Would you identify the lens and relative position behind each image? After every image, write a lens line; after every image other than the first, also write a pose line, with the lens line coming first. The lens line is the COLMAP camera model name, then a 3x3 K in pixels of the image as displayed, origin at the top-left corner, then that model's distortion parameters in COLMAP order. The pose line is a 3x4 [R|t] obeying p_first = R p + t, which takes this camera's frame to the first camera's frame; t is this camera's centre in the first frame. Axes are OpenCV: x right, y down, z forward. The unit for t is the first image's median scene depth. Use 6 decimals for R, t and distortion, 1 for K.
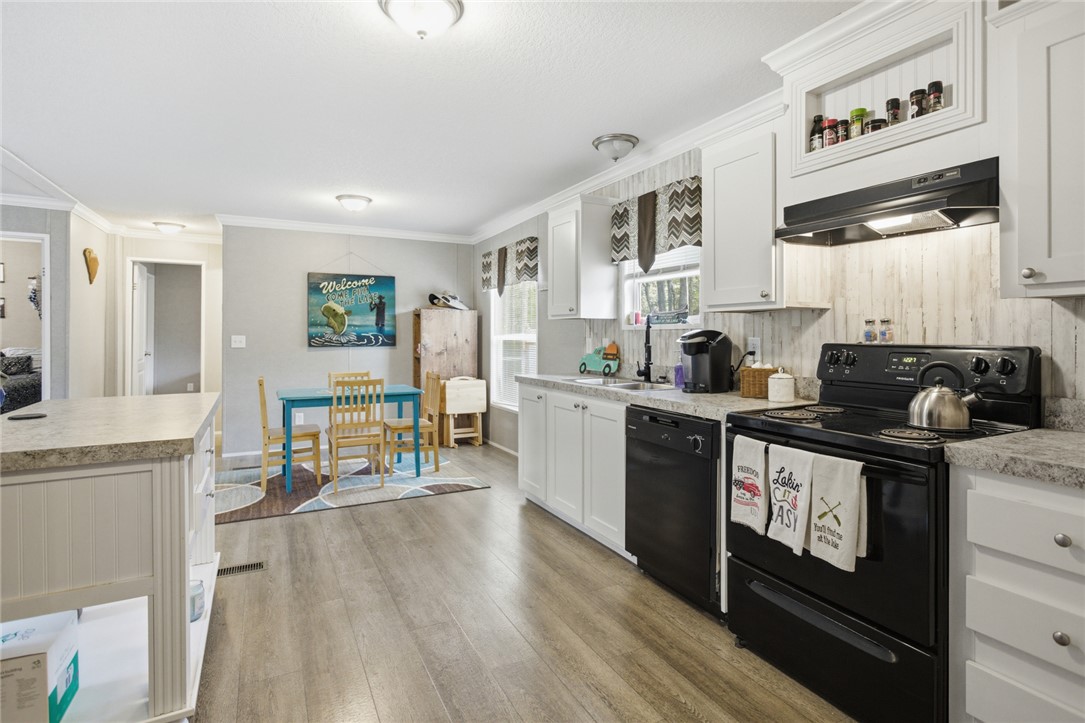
lens RADIAL K [[538.5, 0, 545.9], [0, 538.5, 355.5], [0, 0, 1]] dist [-0.000124, -0.000031]
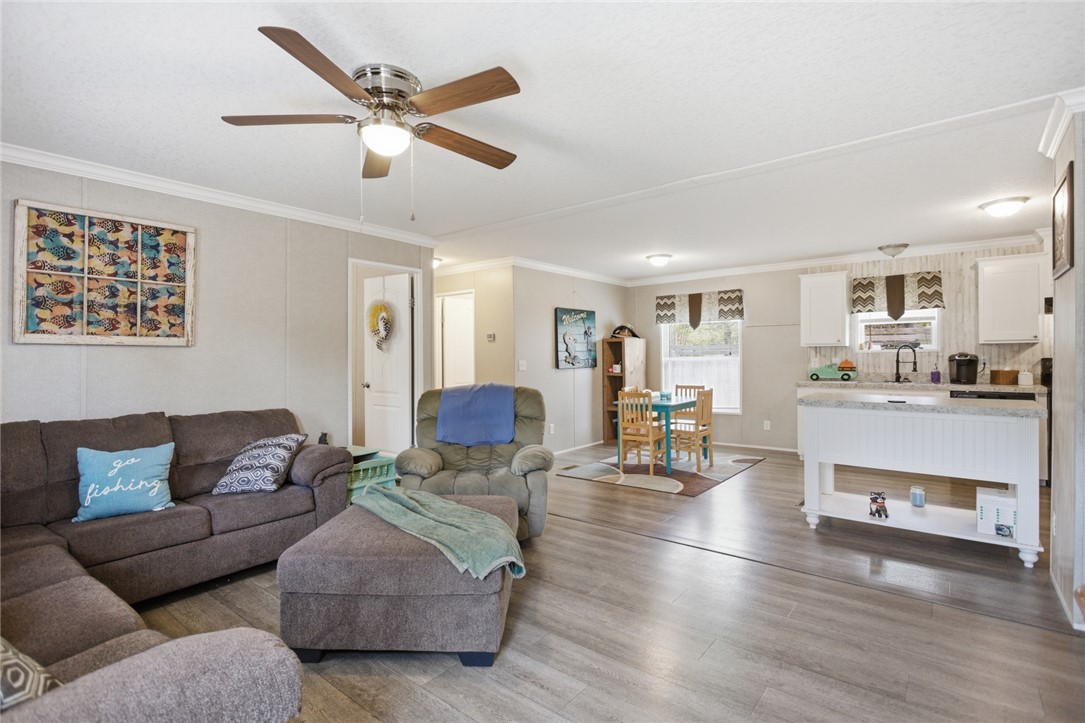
lens RADIAL K [[518.8, 0, 542.5], [0, 518.8, 361.5], [0, 0, 1]] dist [-0.000962, -0.000285]
pose [[0.916057, -0.011288, 0.400889, -1.346313], [0.024517, 0.999311, -0.027883, 0.000251], [-0.400297, 0.035371, 0.915702, -0.074213]]
